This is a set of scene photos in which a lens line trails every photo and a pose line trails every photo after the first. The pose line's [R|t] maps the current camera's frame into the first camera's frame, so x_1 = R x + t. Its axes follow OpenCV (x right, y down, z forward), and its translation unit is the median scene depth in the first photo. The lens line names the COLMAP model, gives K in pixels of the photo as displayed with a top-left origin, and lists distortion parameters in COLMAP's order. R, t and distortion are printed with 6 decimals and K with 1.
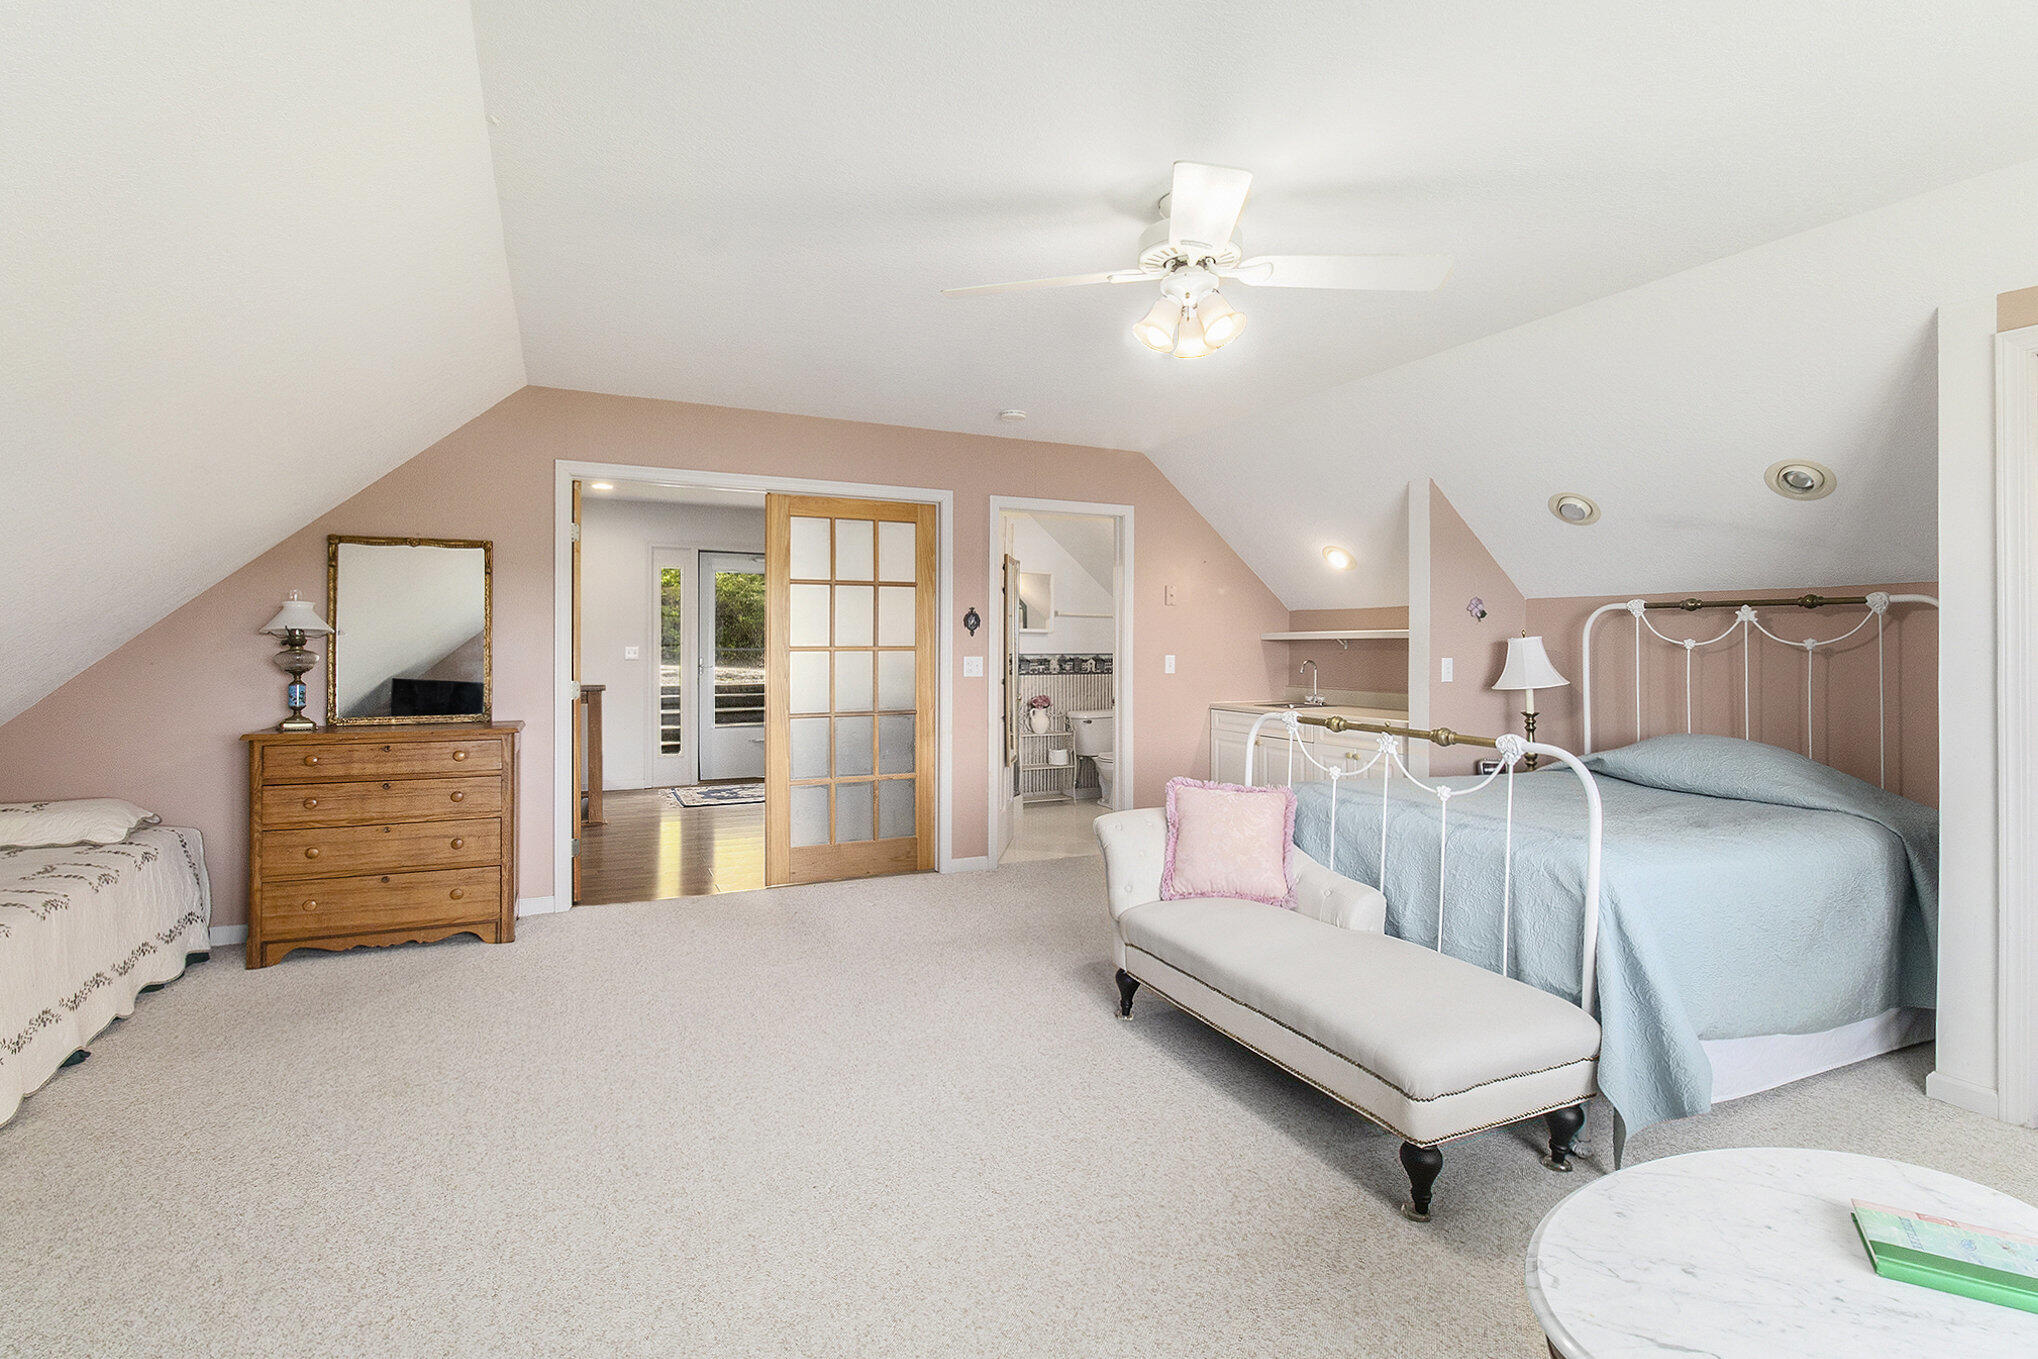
lens RADIAL K [[939.4, 0, 1025.4], [0, 939.4, 649.5], [0, 0, 1]] dist [-0.019718, -0.001067]
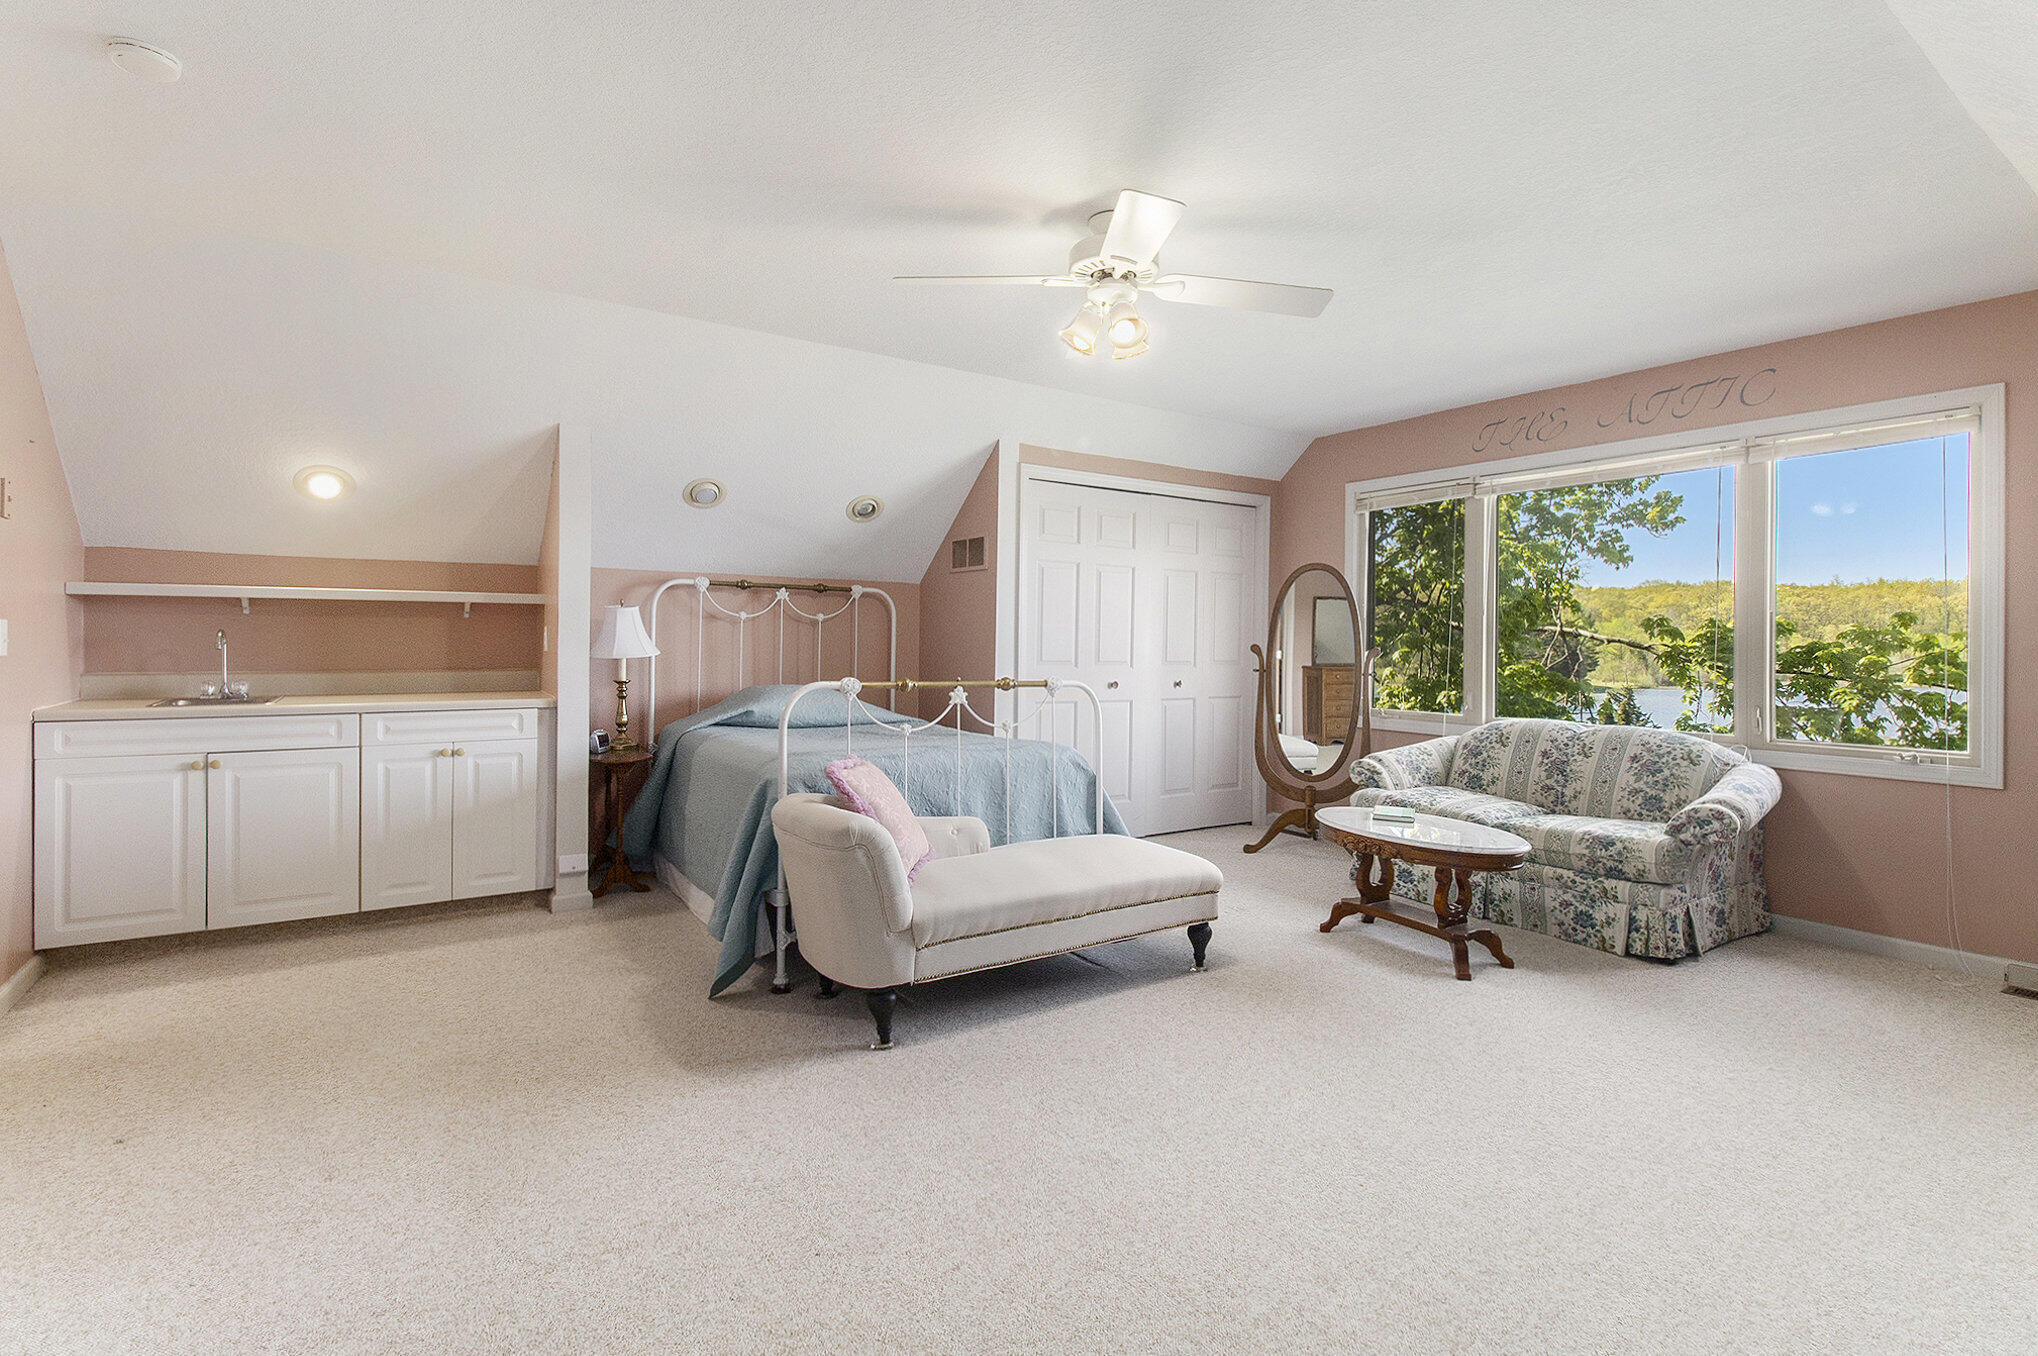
lens RADIAL K [[939.4, 0, 1025.4], [0, 939.4, 648.0], [0, 0, 1]] dist [-0.019718, -0.001067]
pose [[-0.141869, -0.017954, 0.989723, -0.442318], [-0.007997, 0.999824, 0.016991, 0.009883], [-0.989853, -0.005505, -0.141987, 0.595380]]
